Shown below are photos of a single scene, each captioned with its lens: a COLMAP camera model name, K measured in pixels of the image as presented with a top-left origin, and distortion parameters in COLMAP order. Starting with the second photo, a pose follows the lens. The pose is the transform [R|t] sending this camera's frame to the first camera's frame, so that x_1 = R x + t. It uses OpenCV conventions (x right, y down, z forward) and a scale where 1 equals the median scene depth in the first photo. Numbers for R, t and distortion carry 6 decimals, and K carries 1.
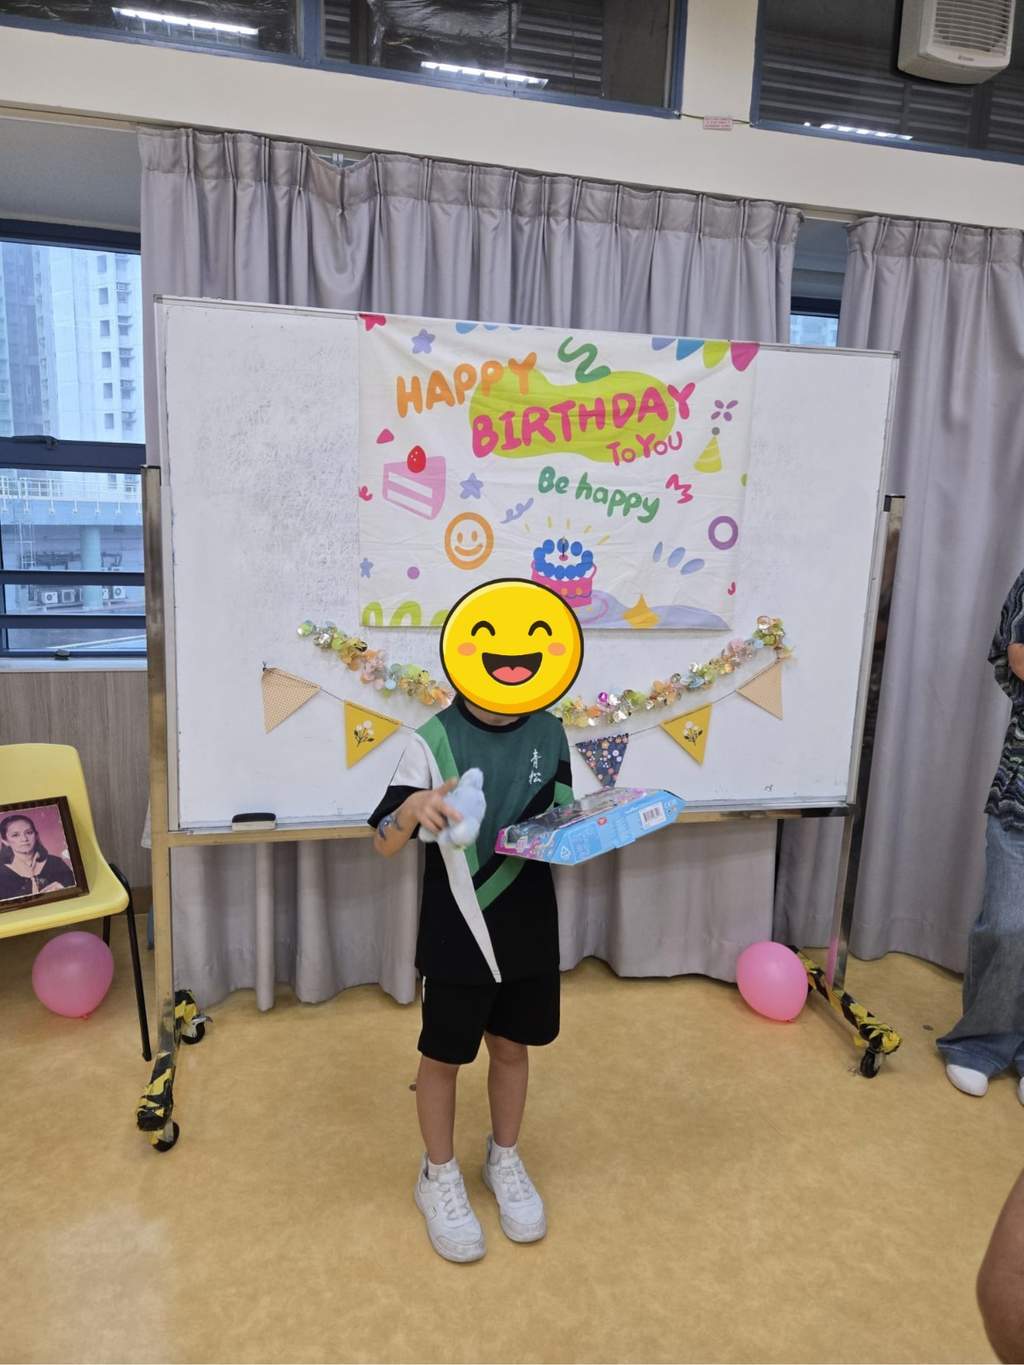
lens RADIAL K [[896.9, 0, 504.2], [0, 896.9, 670.6], [0, 0, 1]] dist [0.072249, -0.062356]
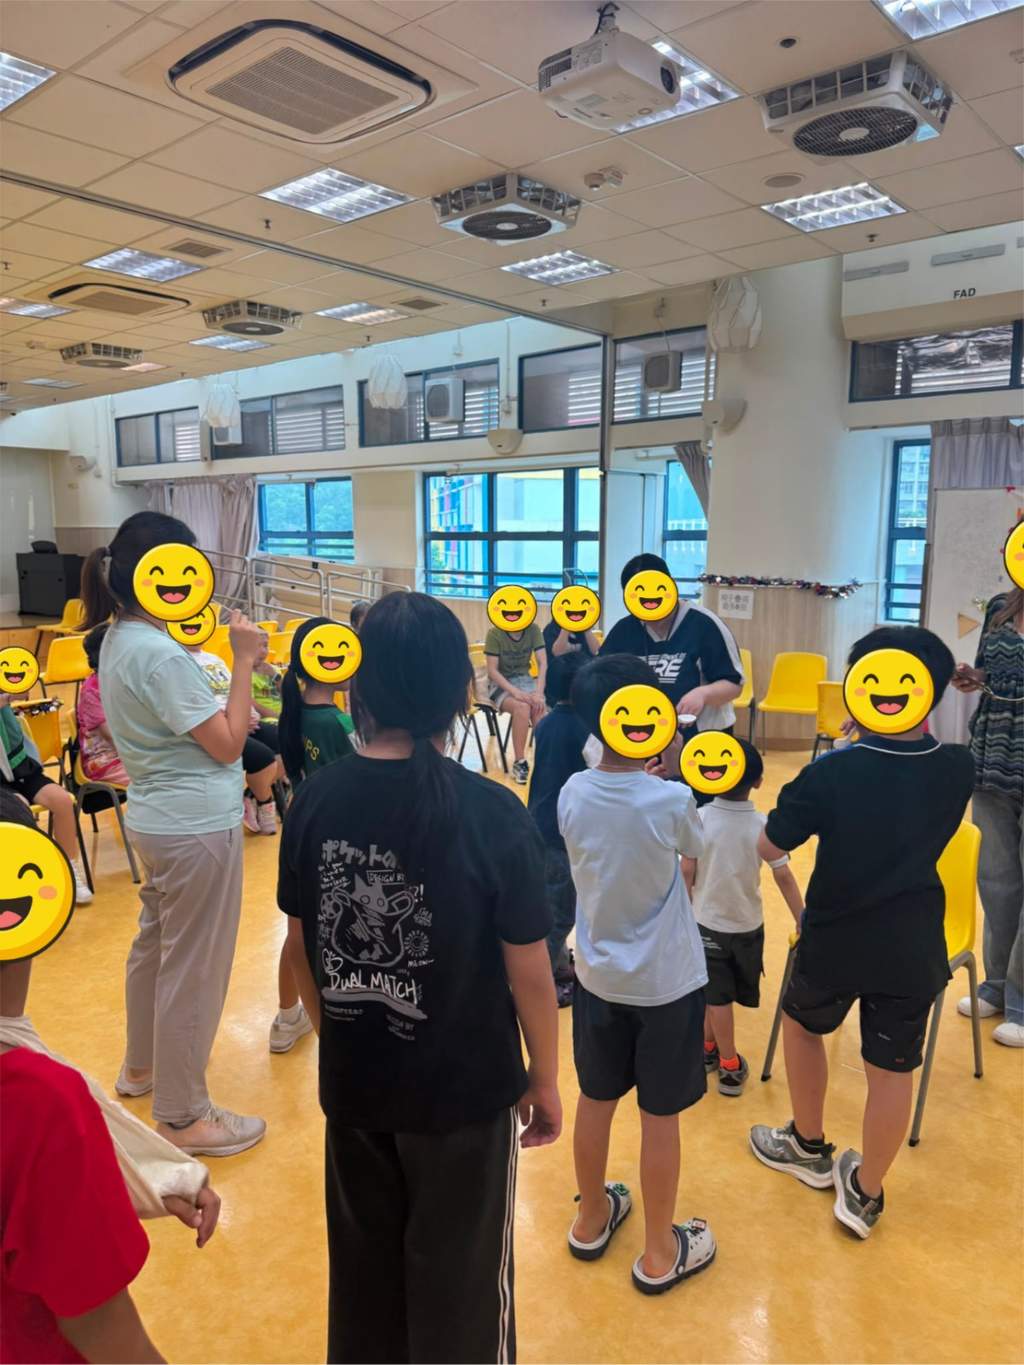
lens RADIAL K [[974.1, 0, 512.0], [0, 974.1, 682.5], [0, 0, 1]] dist [0.002344, -0.008143]
pose [[0.583804, 0.090675, -0.806816, 1.262963], [-0.118730, 0.992595, 0.025642, 0.268884], [0.803167, 0.080823, 0.590247, -1.707663]]
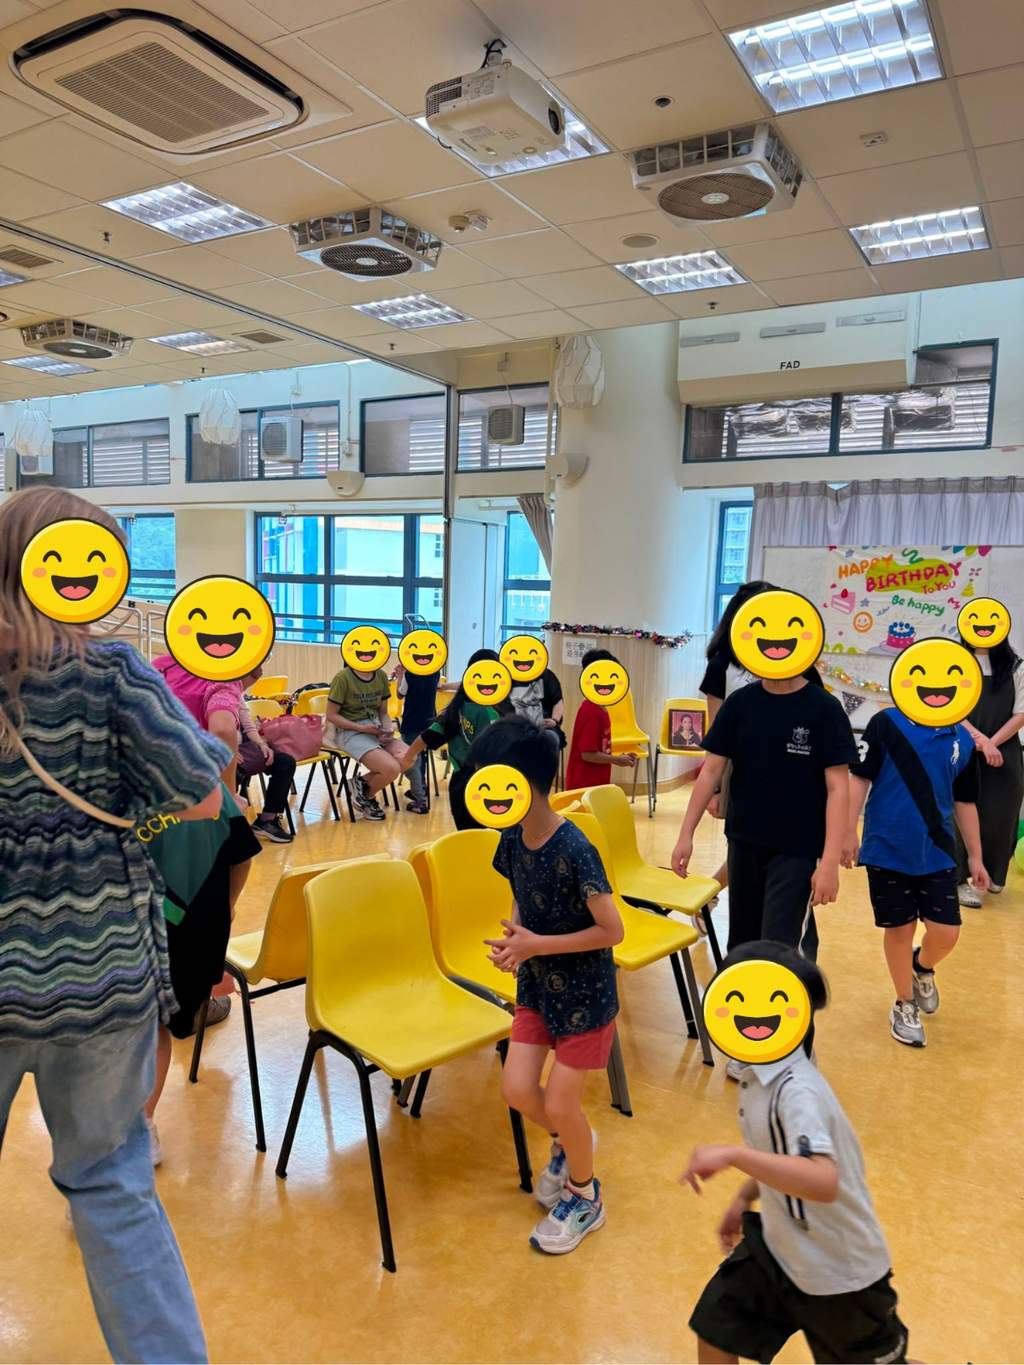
lens RADIAL K [[963.5, 0, 504.5], [0, 963.5, 688.8], [0, 0, 1]] dist [0.025110, -0.028219]
pose [[0.720660, 0.060510, -0.690643, 1.149992], [-0.124141, 0.991346, -0.042680, 0.298936], [0.682084, 0.116495, 0.721936, -1.734241]]
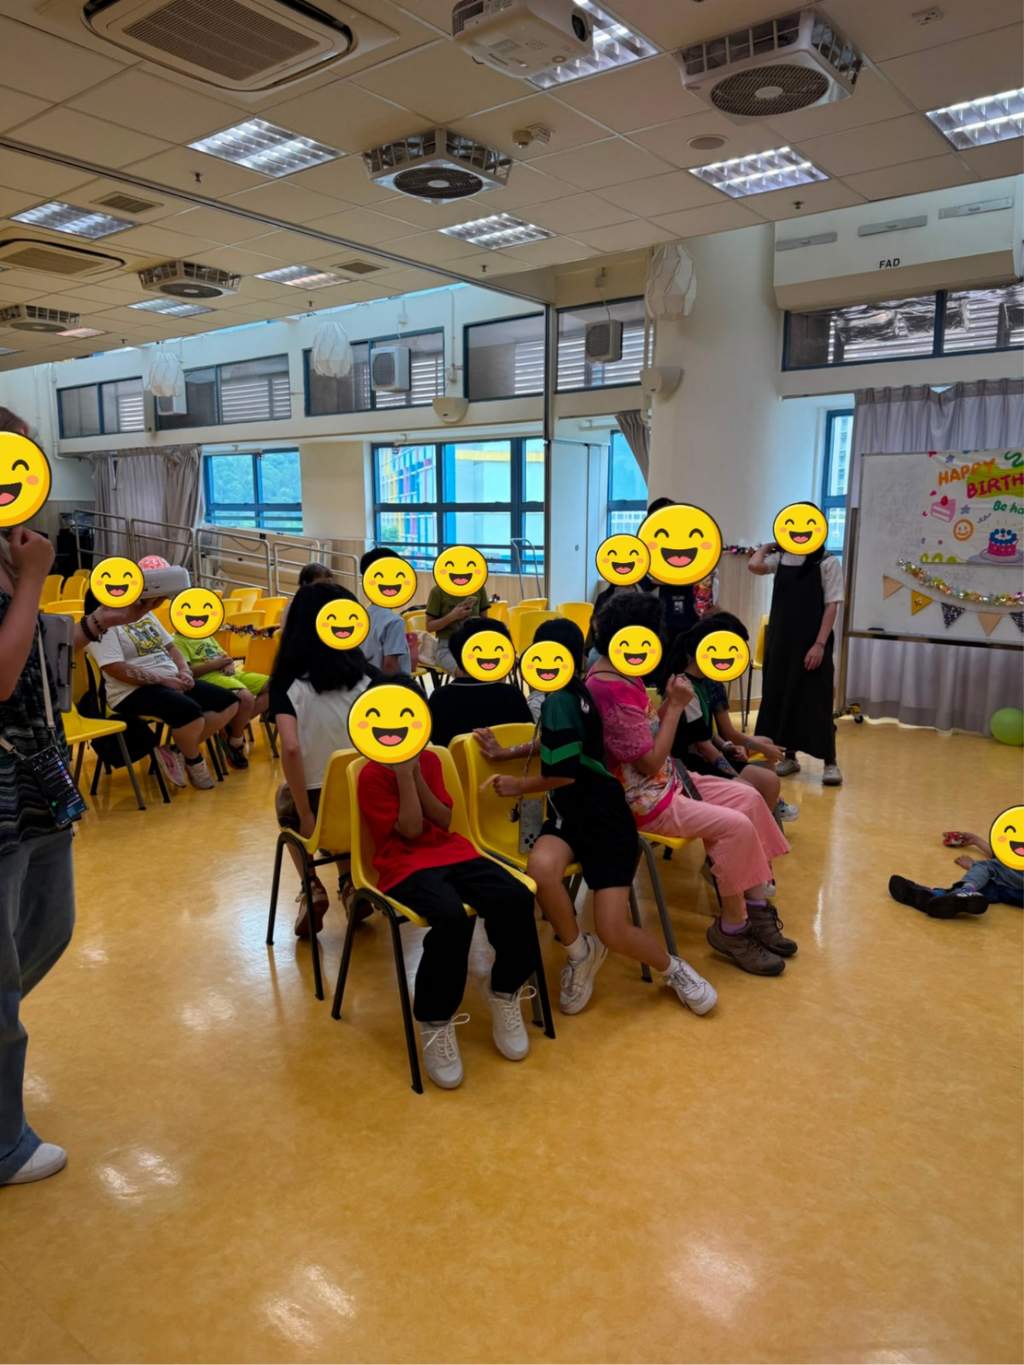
lens RADIAL K [[970.5, 0, 528.8], [0, 970.5, 681.9], [0, 0, 1]] dist [0.007331, -0.007955]
pose [[0.628254, 0.098653, -0.771728, 1.332699], [-0.114817, 0.992823, 0.033445, 0.330623], [0.769489, 0.067596, 0.635072, -1.669480]]
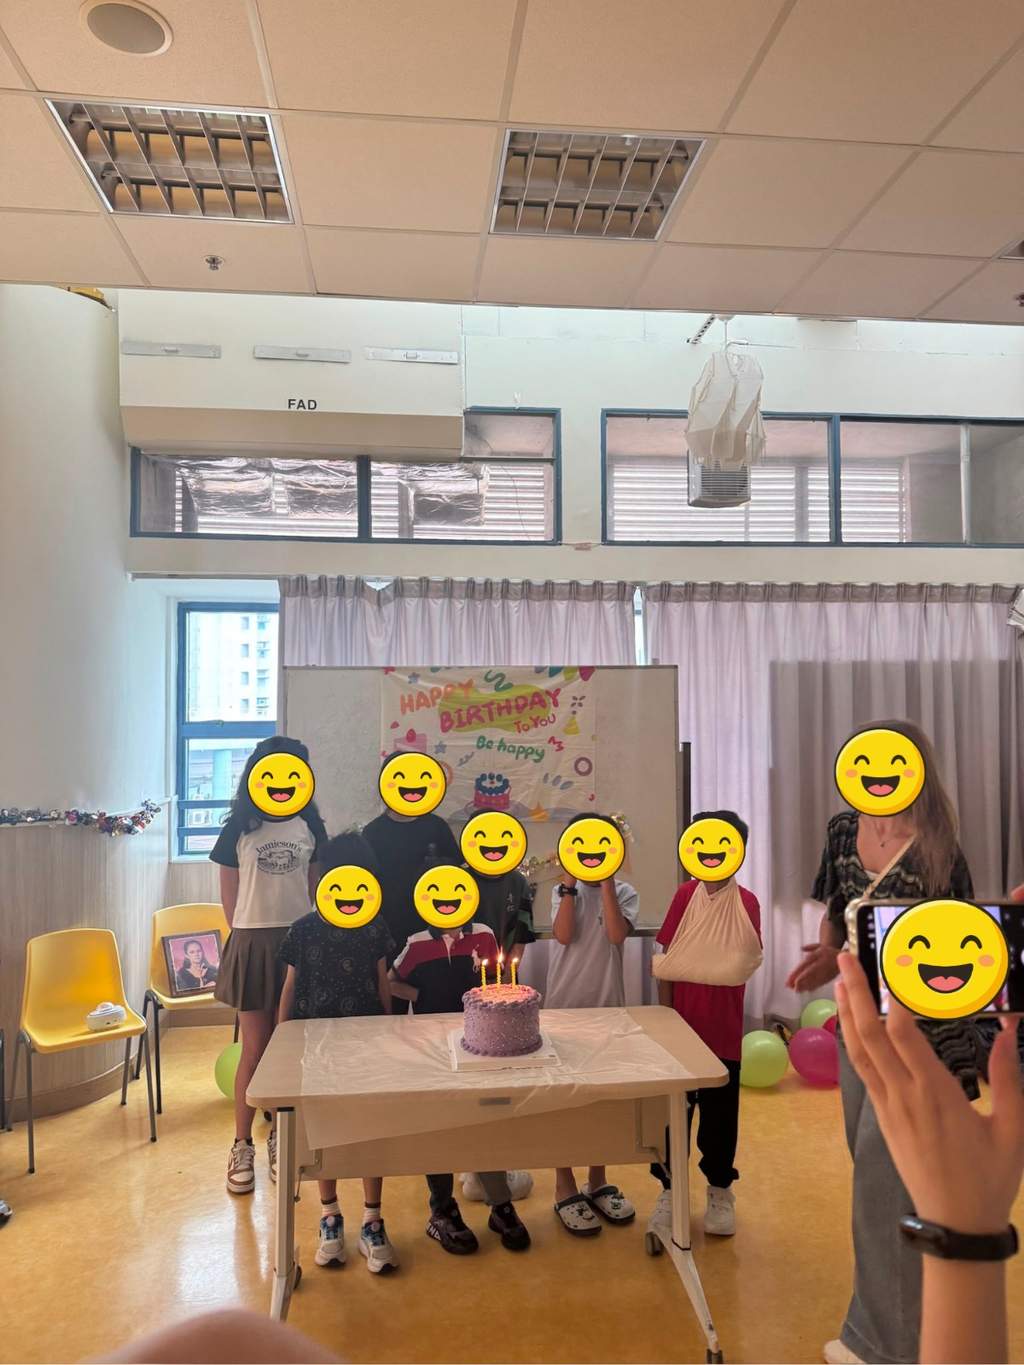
lens RADIAL K [[957.0, 0, 516.5], [0, 957.0, 692.1], [0, 0, 1]] dist [0.077981, -0.082429]
pose [[0.993505, -0.042223, -0.105668, 0.322457], [0.019826, 0.978637, -0.204638, 0.091673], [0.112051, 0.201213, 0.973118, -0.917831]]
